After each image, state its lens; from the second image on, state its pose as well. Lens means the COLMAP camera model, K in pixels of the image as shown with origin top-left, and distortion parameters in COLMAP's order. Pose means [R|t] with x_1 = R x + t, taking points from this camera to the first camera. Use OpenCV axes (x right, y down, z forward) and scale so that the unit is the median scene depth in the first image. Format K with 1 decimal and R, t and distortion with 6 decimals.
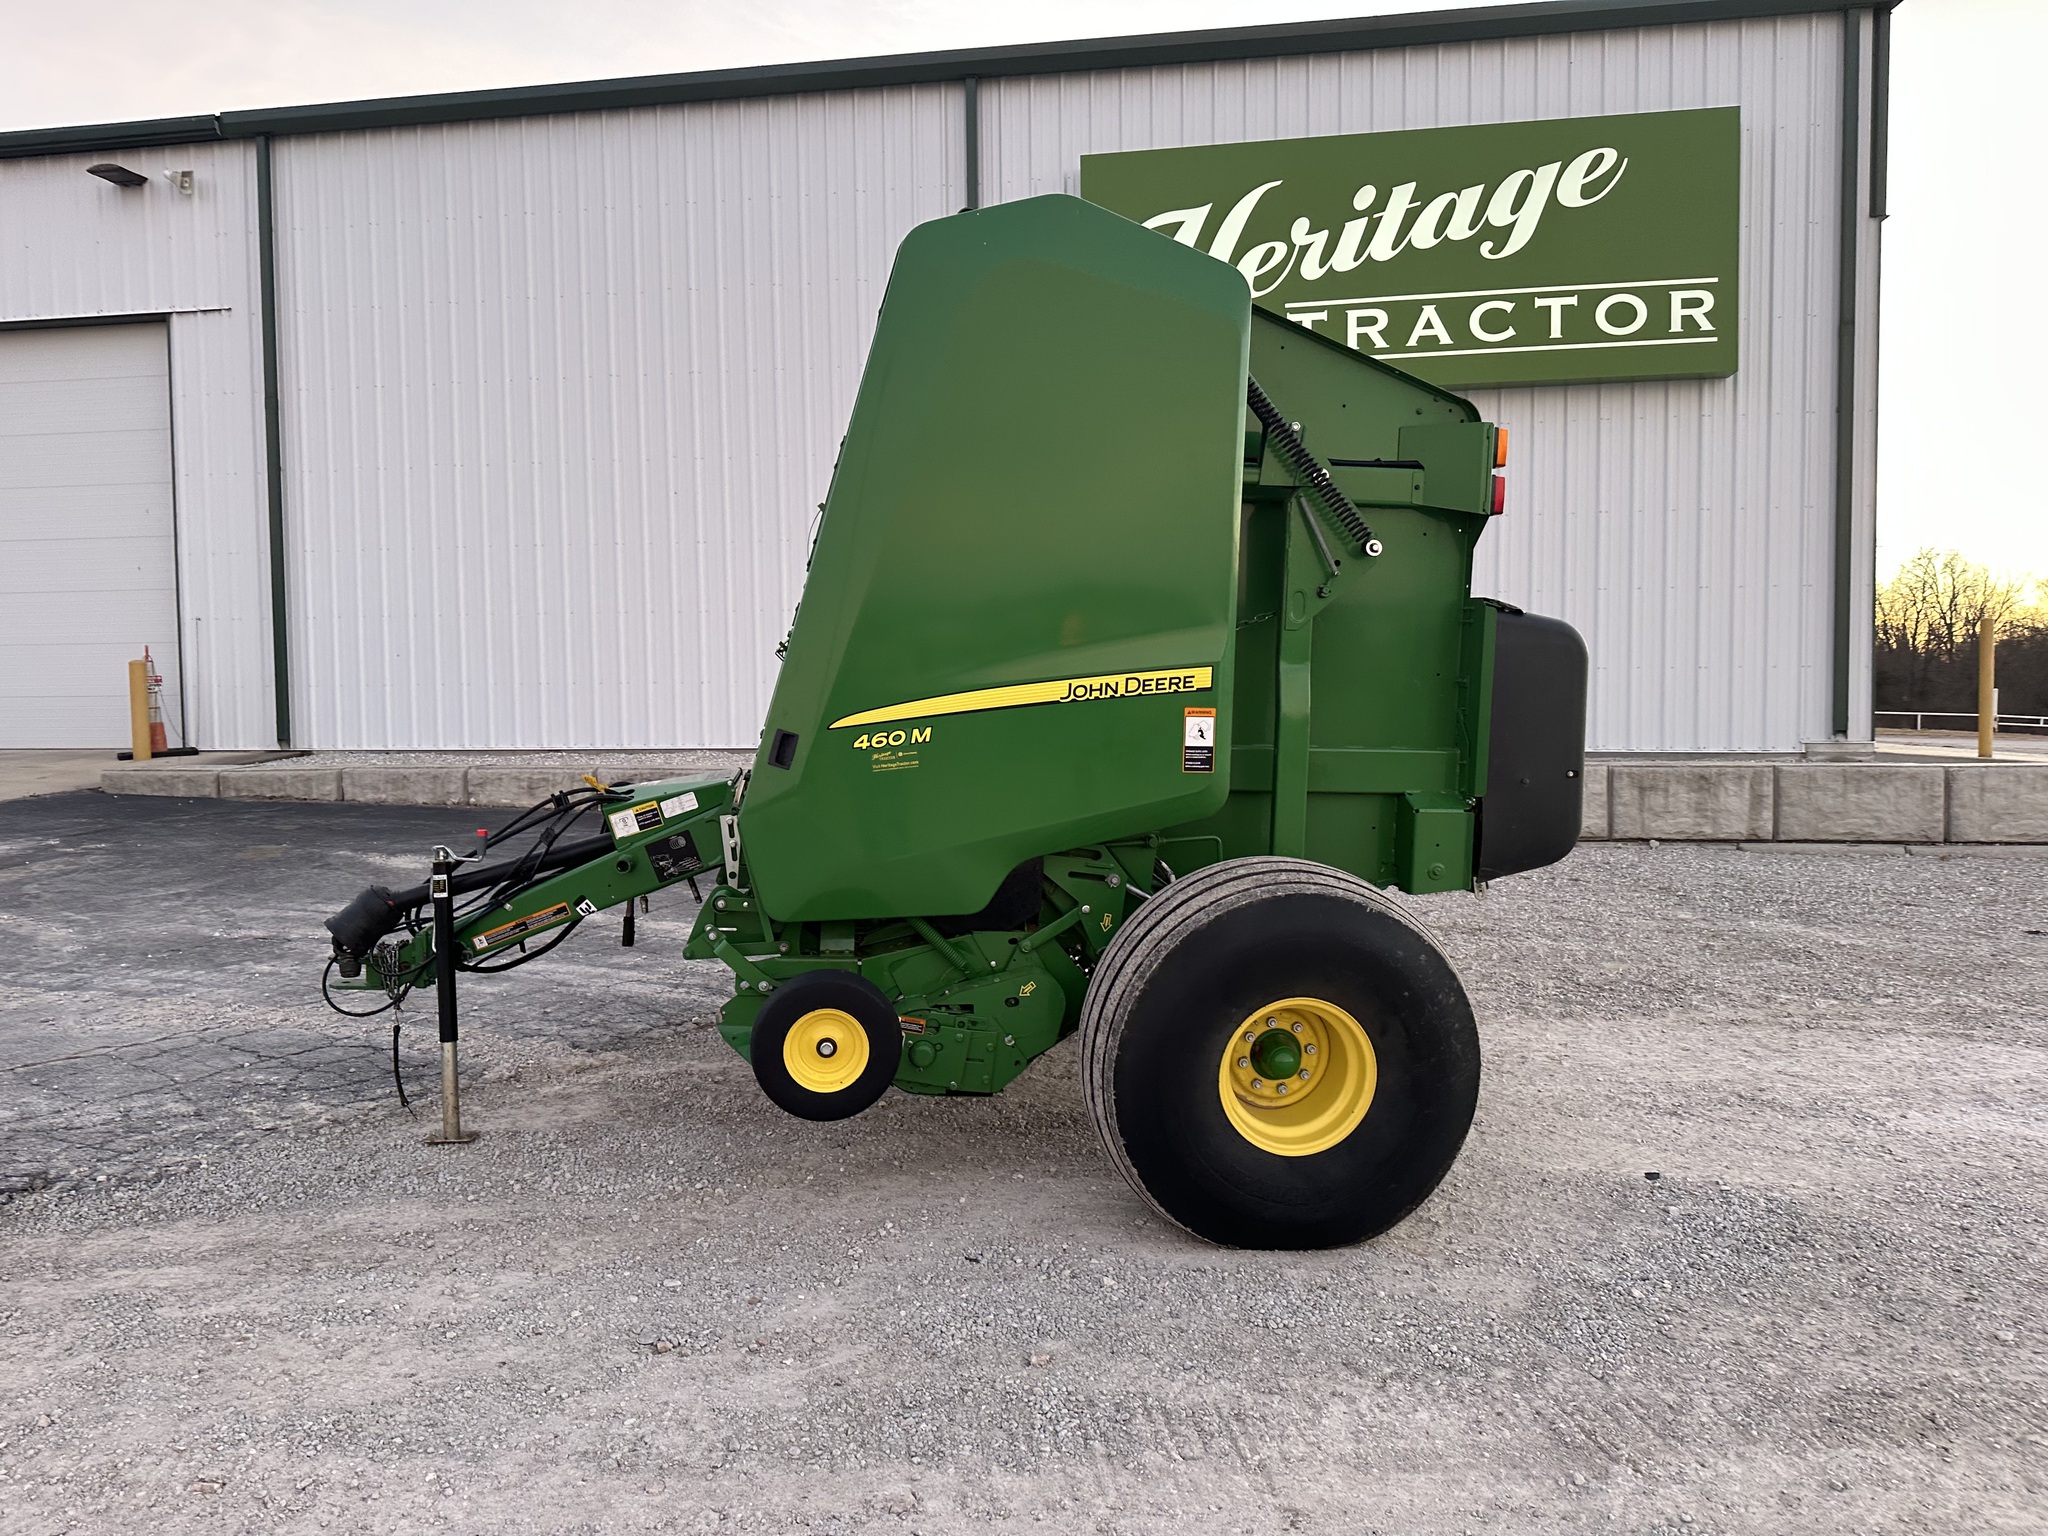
lens RADIAL K [[1431.9, 0, 1007.4], [0, 1431.9, 752.9], [0, 0, 1]] dist [0.028984, -0.039243]
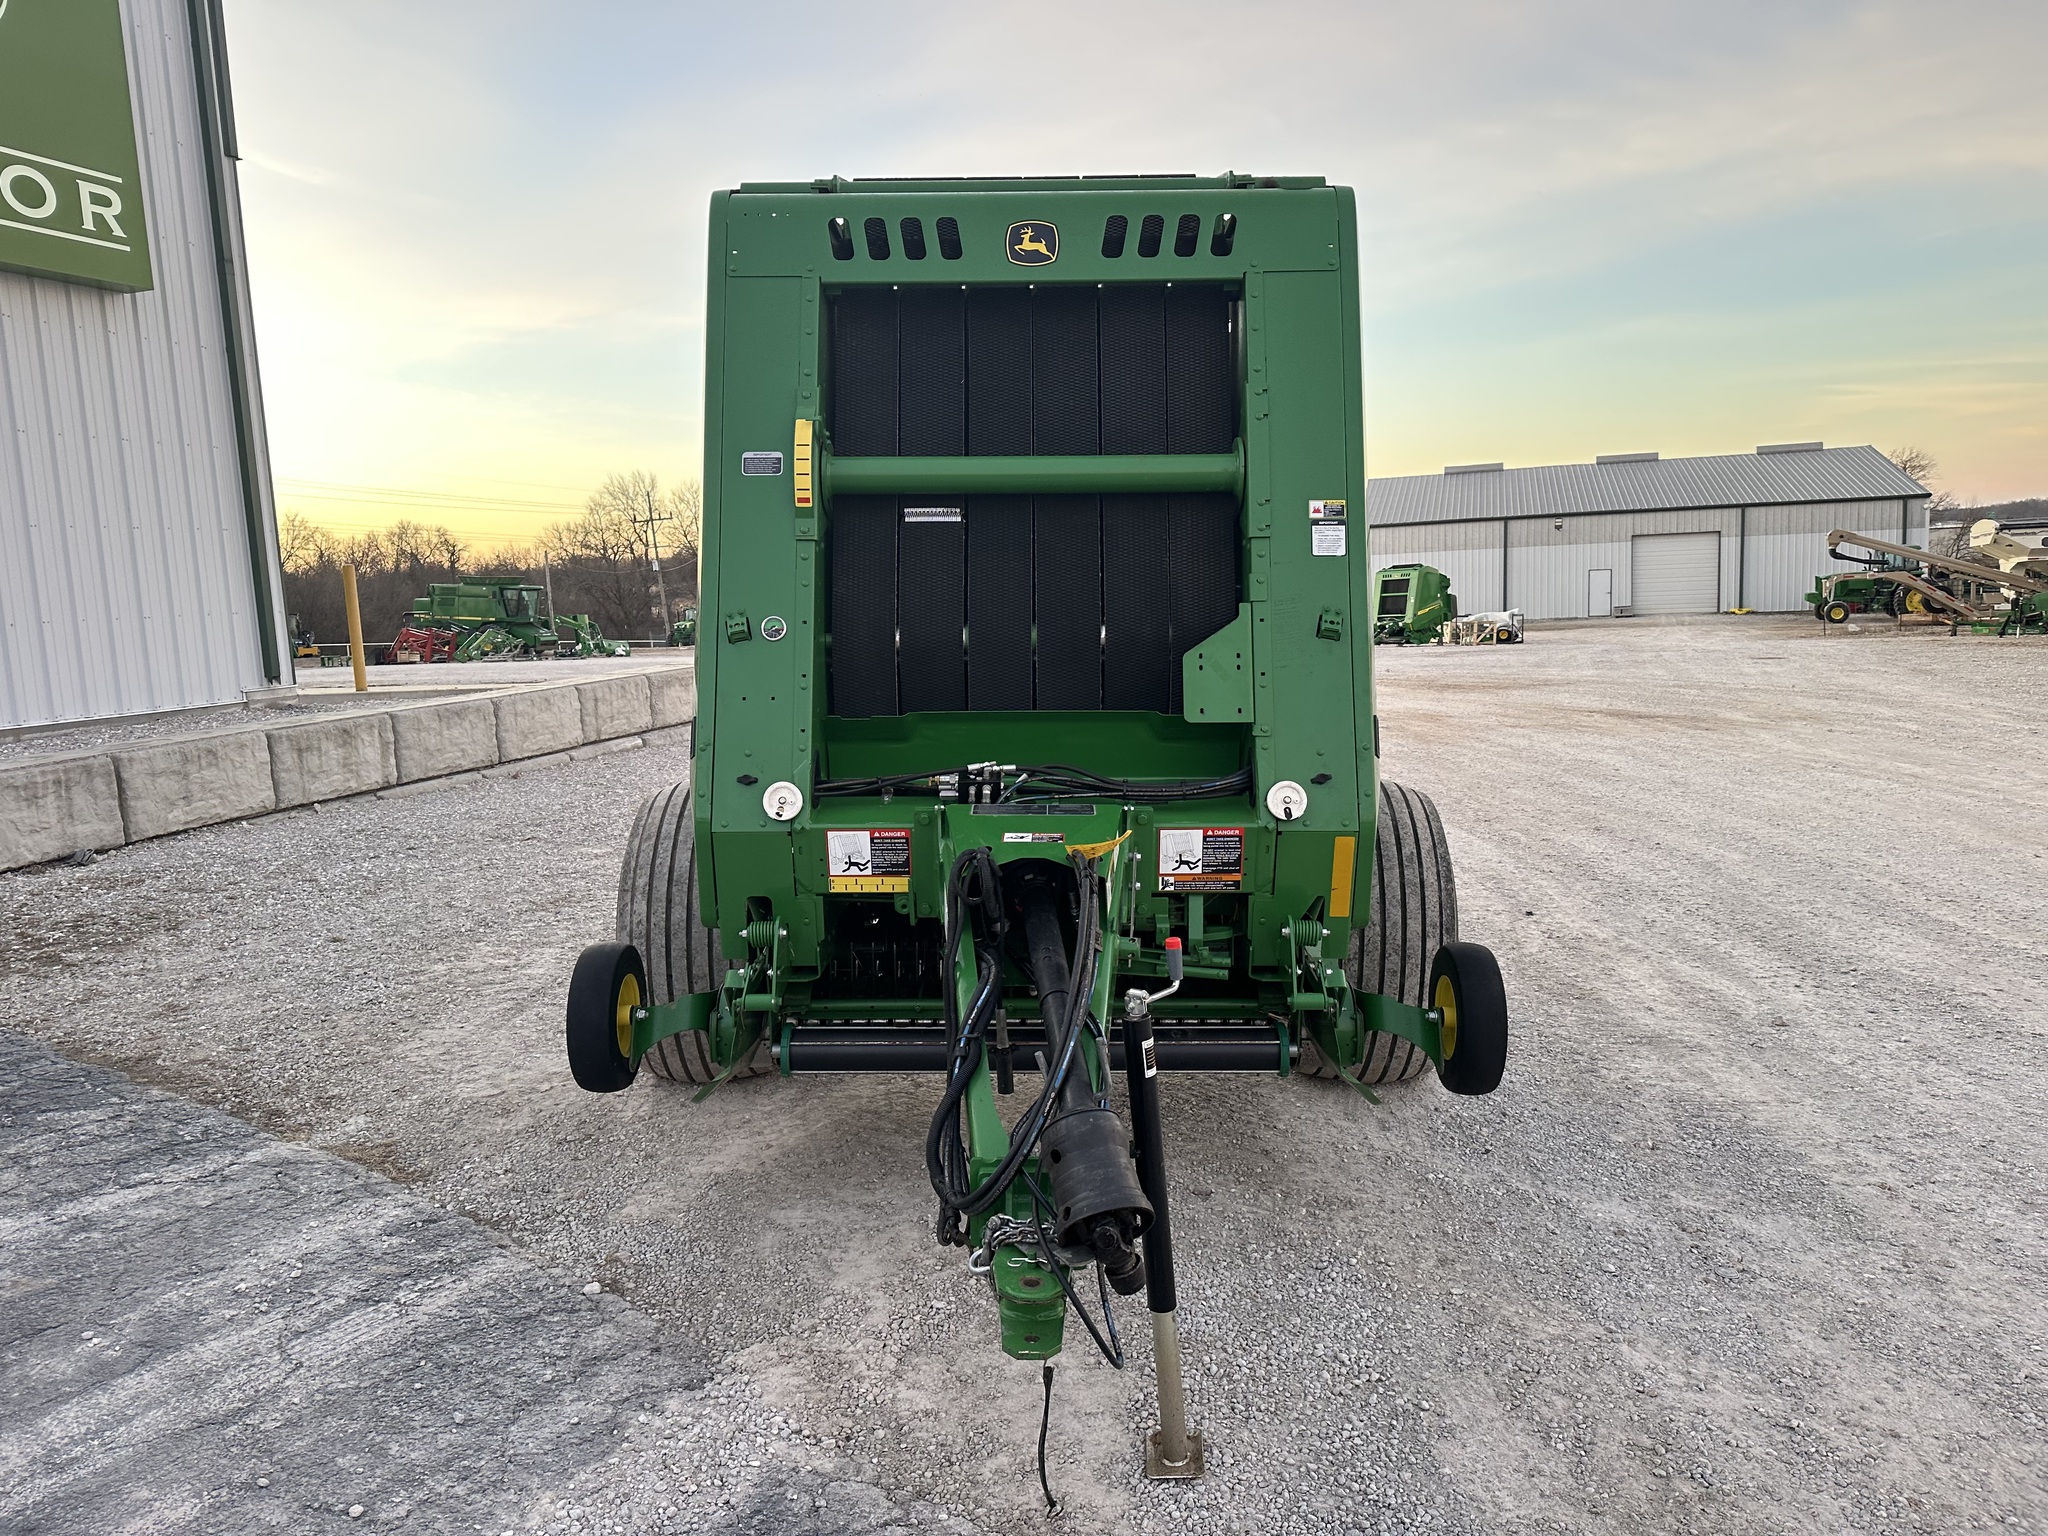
lens RADIAL K [[1420.6, 0, 1016.3], [0, 1420.6, 751.4], [0, 0, 1]] dist [0.076394, -0.103032]
pose [[0.146236, -0.121582, 0.981750, -0.936310], [0.078213, 0.990733, 0.111044, -0.096971], [-0.986153, 0.060547, 0.154390, 0.938576]]
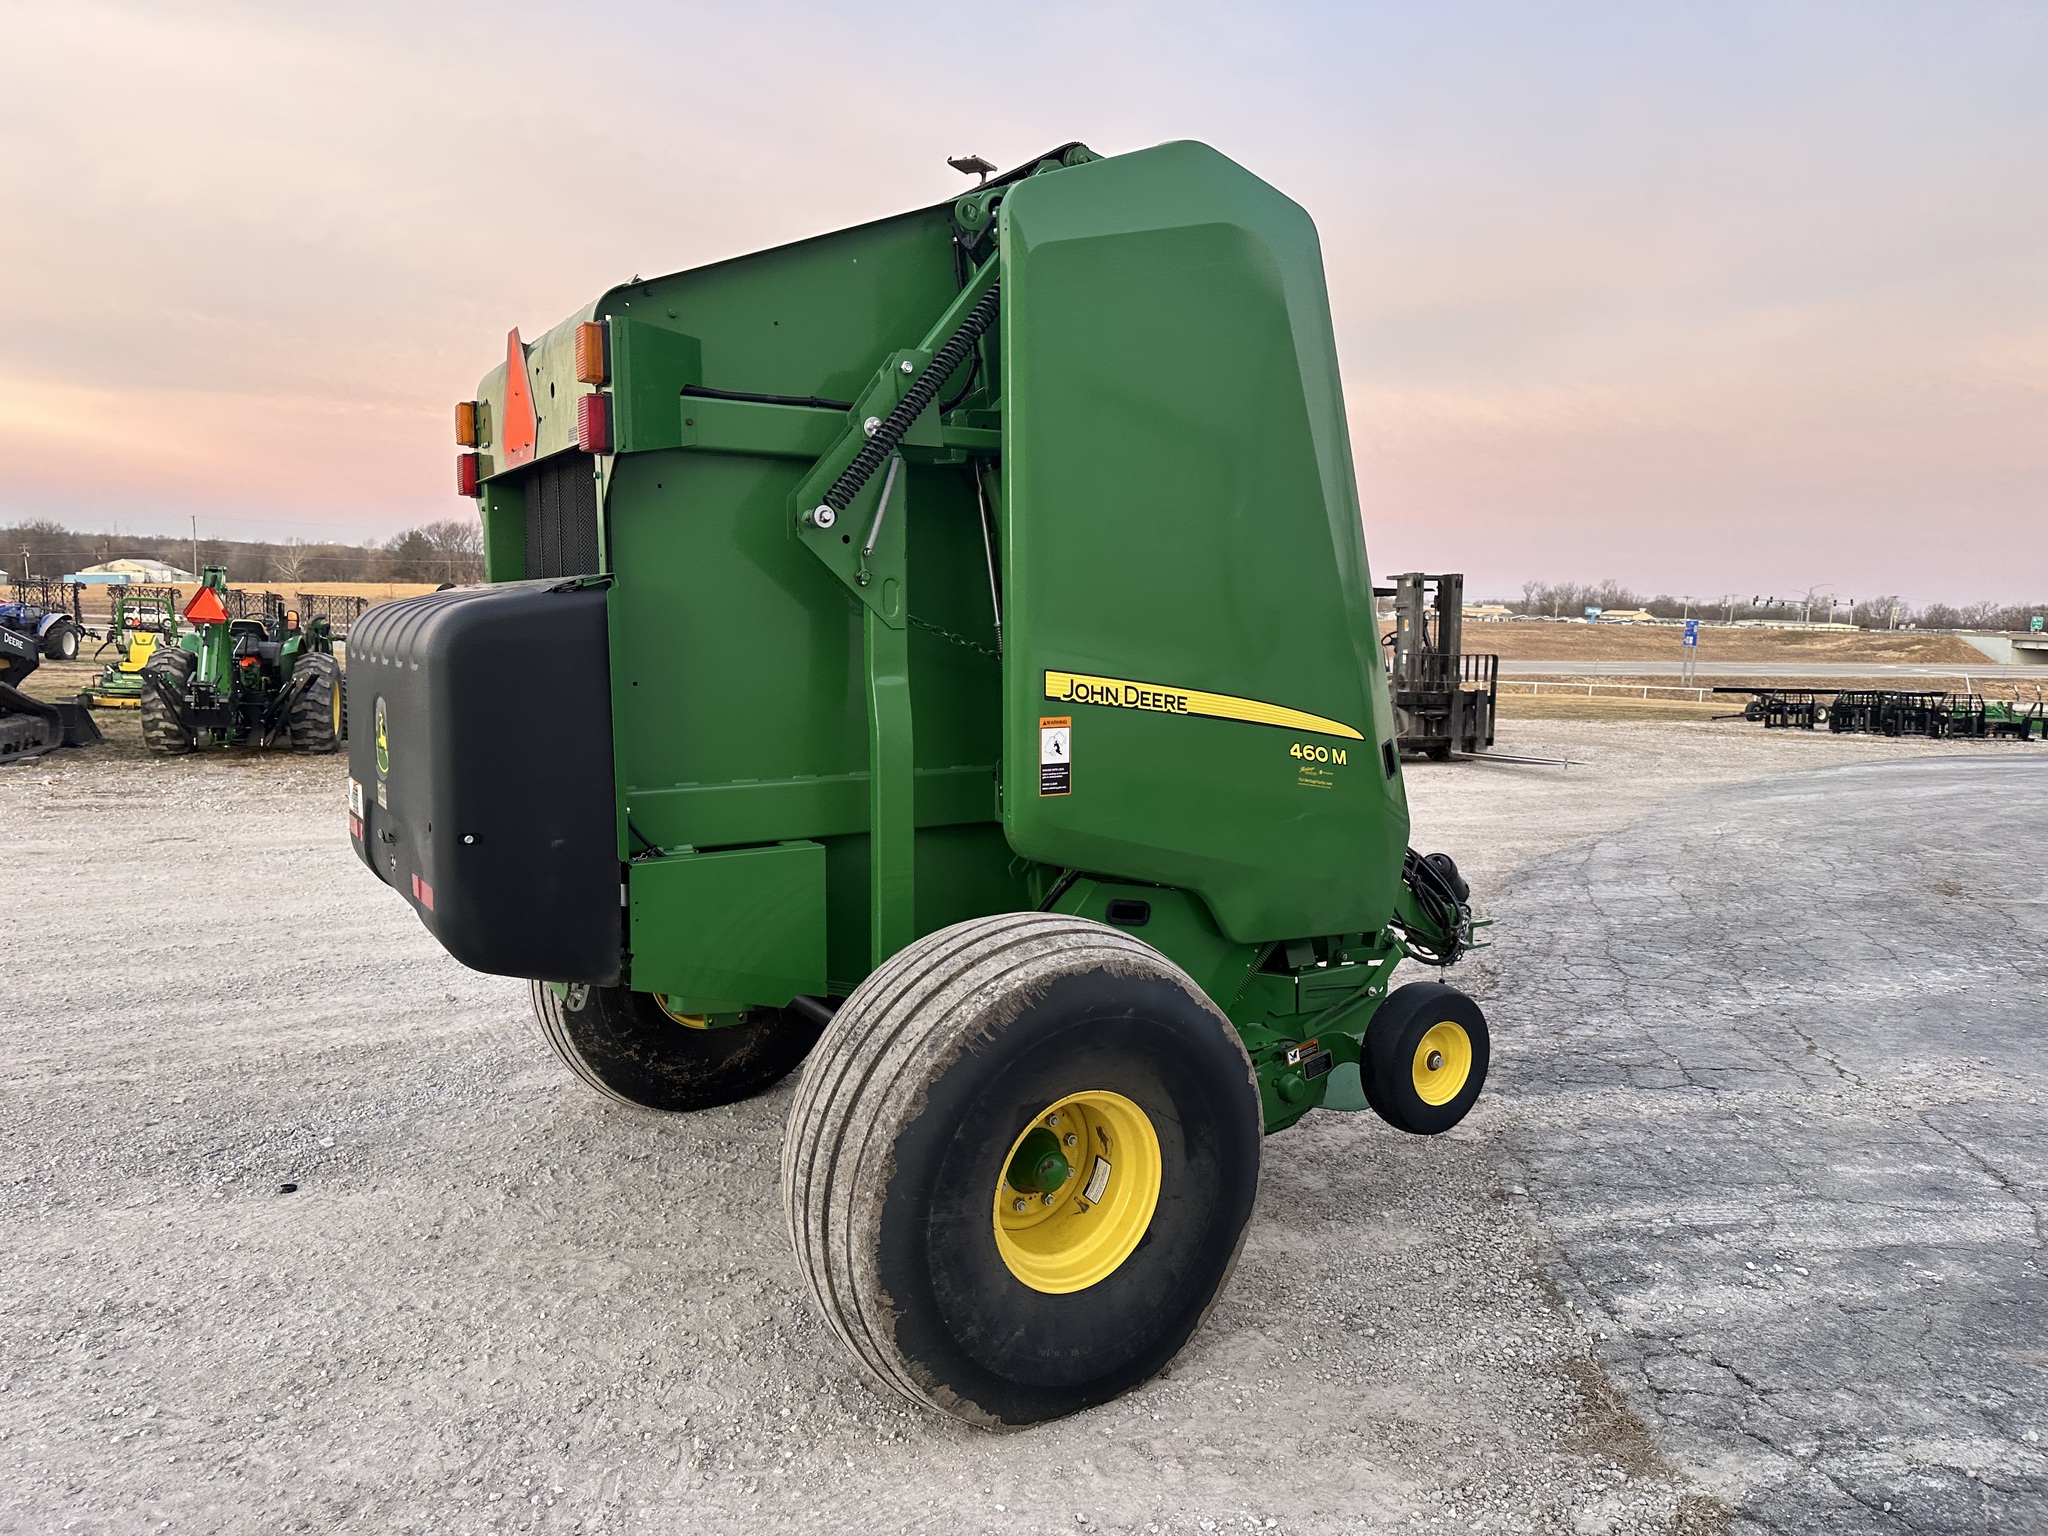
lens RADIAL K [[1422.5, 0, 1016.8], [0, 1422.5, 761.9], [0, 0, 1]] dist [0.073752, -0.097431]
pose [[-0.914450, 0.013149, -0.404486, 0.373453], [-0.053037, 0.986958, 0.151989, -0.149152], [0.401209, 0.160439, -0.901826, 1.930946]]
